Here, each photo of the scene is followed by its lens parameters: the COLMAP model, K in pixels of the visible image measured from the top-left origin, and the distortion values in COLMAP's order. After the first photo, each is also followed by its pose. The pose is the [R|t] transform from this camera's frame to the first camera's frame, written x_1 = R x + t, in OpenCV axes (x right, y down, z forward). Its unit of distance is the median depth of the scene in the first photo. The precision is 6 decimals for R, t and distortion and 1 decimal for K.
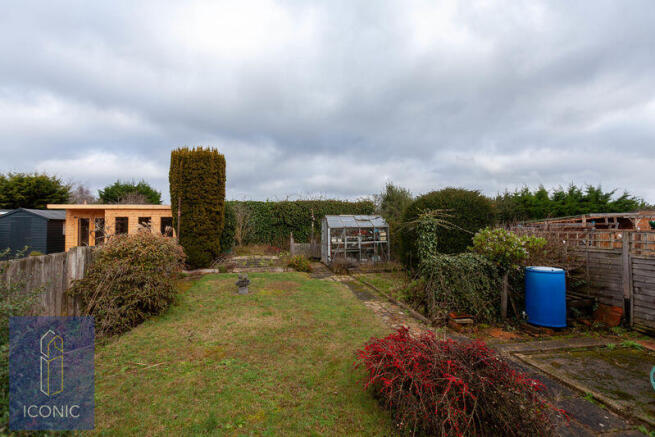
lens RADIAL K [[311.8, 0, 323.8], [0, 311.8, 220.2], [0, 0, 1]] dist [-0.002831, -0.000070]
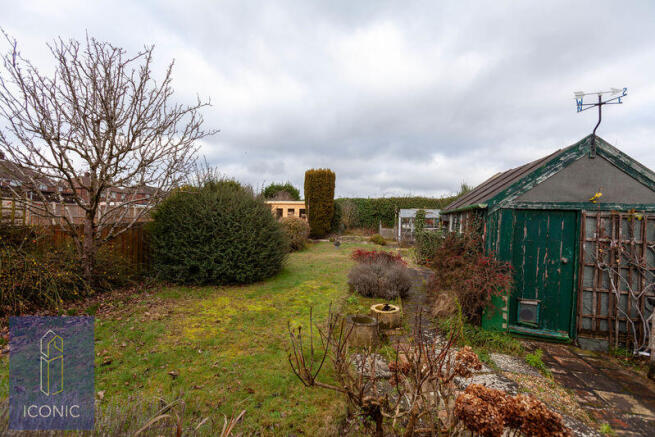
lens RADIAL K [[311.8, 0, 327.9], [0, 311.8, 218.3], [0, 0, 1]] dist [-0.002831, -0.000070]
pose [[0.925346, 0.026791, -0.378177, 0.257804], [-0.020271, 0.999569, 0.021213, 0.003210], [0.378582, -0.011963, 0.925490, -0.502396]]
